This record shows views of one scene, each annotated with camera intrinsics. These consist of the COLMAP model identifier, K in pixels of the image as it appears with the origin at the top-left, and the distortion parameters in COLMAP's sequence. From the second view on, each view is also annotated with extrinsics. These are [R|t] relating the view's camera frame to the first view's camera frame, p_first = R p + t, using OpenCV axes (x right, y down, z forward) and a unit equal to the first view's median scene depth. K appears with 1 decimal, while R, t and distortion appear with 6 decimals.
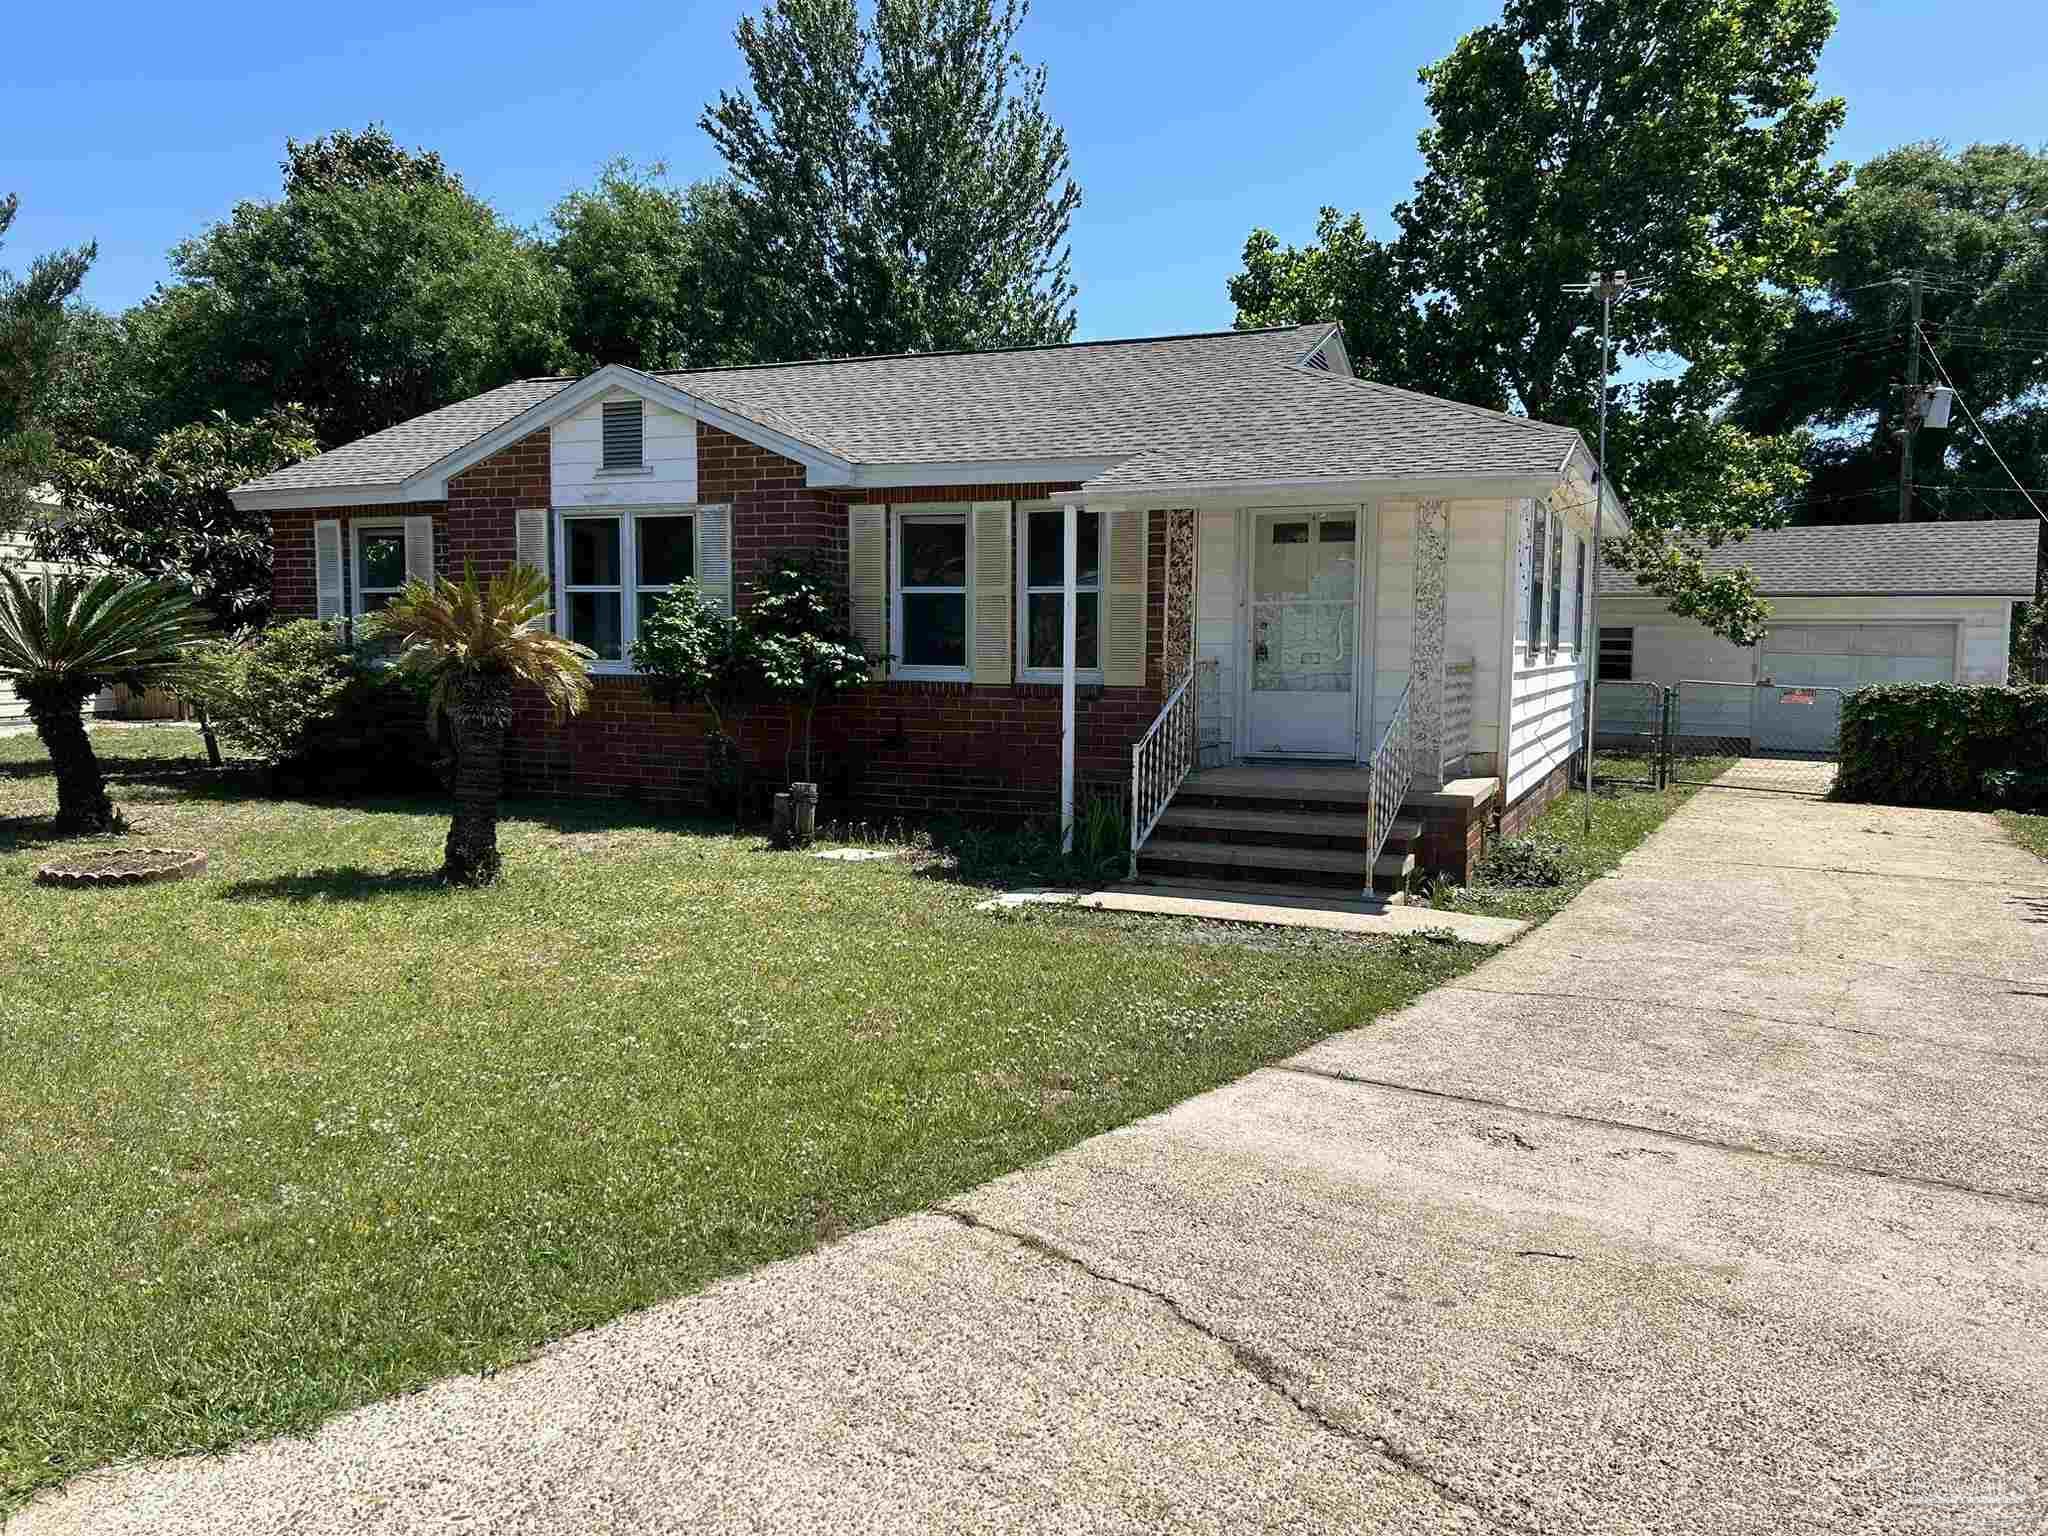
lens RADIAL K [[1539.8, 0, 1004.5], [0, 1539.8, 762.4], [0, 0, 1]] dist [0.050045, -0.048479]
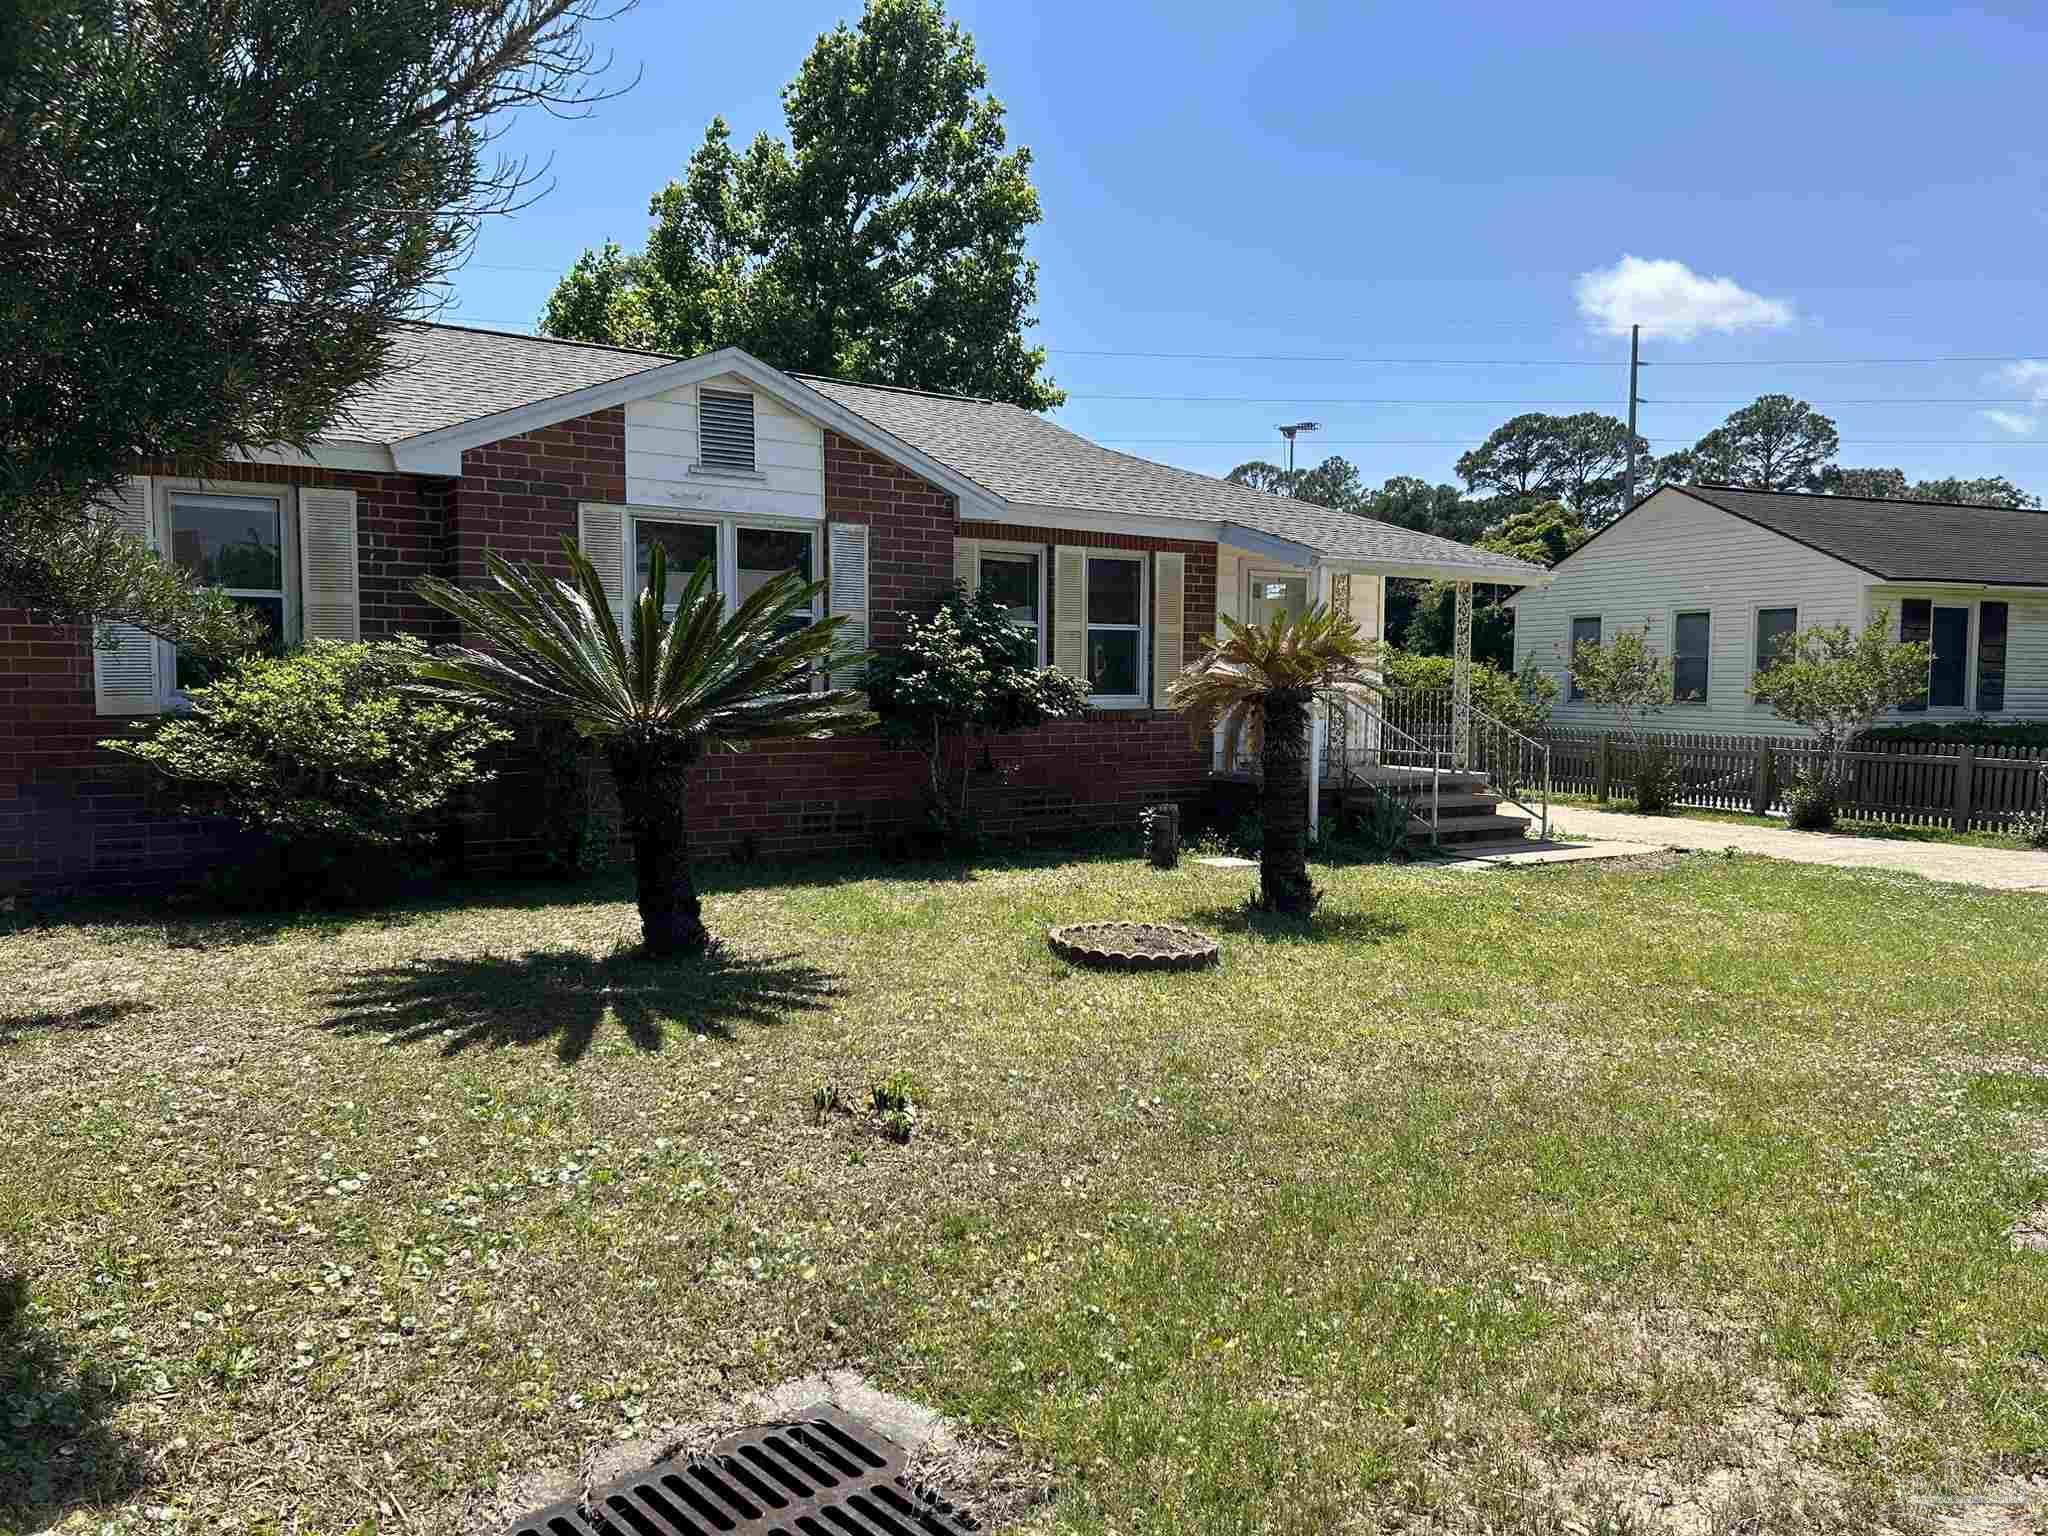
lens RADIAL K [[1539.8, 0, 1024.5], [0, 1539.8, 779.0], [0, 0, 1]] dist [0.050045, -0.048479]
pose [[0.516455, -0.059150, 0.854269, -0.939688], [0.061791, 0.997585, 0.031717, -0.037989], [-0.854082, 0.036405, 0.518863, 0.441961]]
